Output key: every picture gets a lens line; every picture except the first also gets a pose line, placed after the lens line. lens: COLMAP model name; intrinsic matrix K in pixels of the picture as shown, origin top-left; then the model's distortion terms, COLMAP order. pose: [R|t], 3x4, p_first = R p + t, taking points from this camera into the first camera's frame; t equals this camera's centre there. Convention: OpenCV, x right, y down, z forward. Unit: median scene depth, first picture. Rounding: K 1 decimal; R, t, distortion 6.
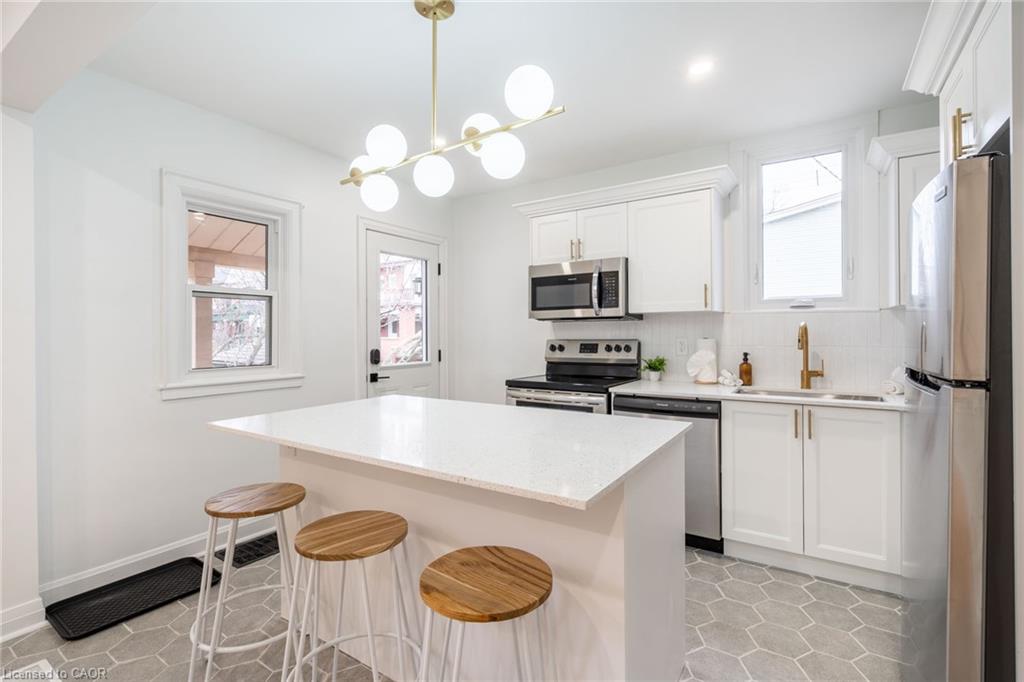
lens RADIAL K [[478.3, 0, 513.9], [0, 478.3, 333.1], [0, 0, 1]] dist [0.001133, -0.000184]
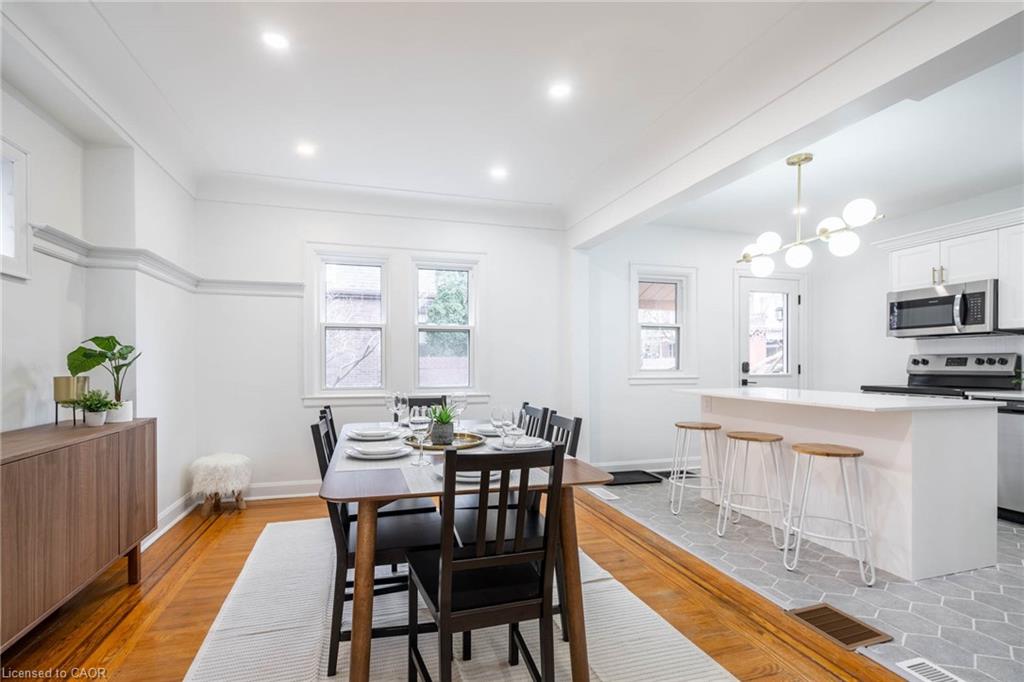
lens RADIAL K [[478.3, 0, 499.0], [0, 478.3, 364.2], [0, 0, 1]] dist [0.001133, -0.000184]
pose [[0.759281, 0.007469, -0.650720, 0.081643], [-0.003655, 0.999967, 0.007213, 0.036959], [0.650753, -0.003098, 0.759283, -0.597954]]
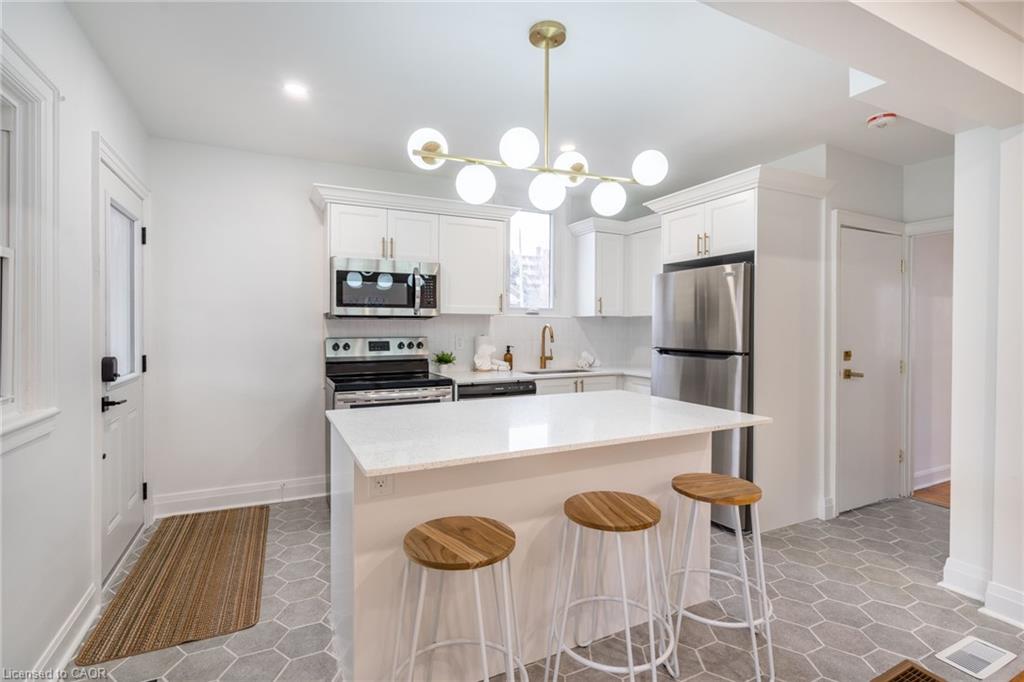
lens RADIAL K [[478.3, 0, 513.2], [0, 478.3, 334.6], [0, 0, 1]] dist [0.001133, -0.000184]
pose [[0.506235, -0.006864, 0.862368, -0.634846], [-0.005965, 0.999917, 0.011461, -0.006188], [-0.862375, -0.010946, 0.506151, 0.275423]]
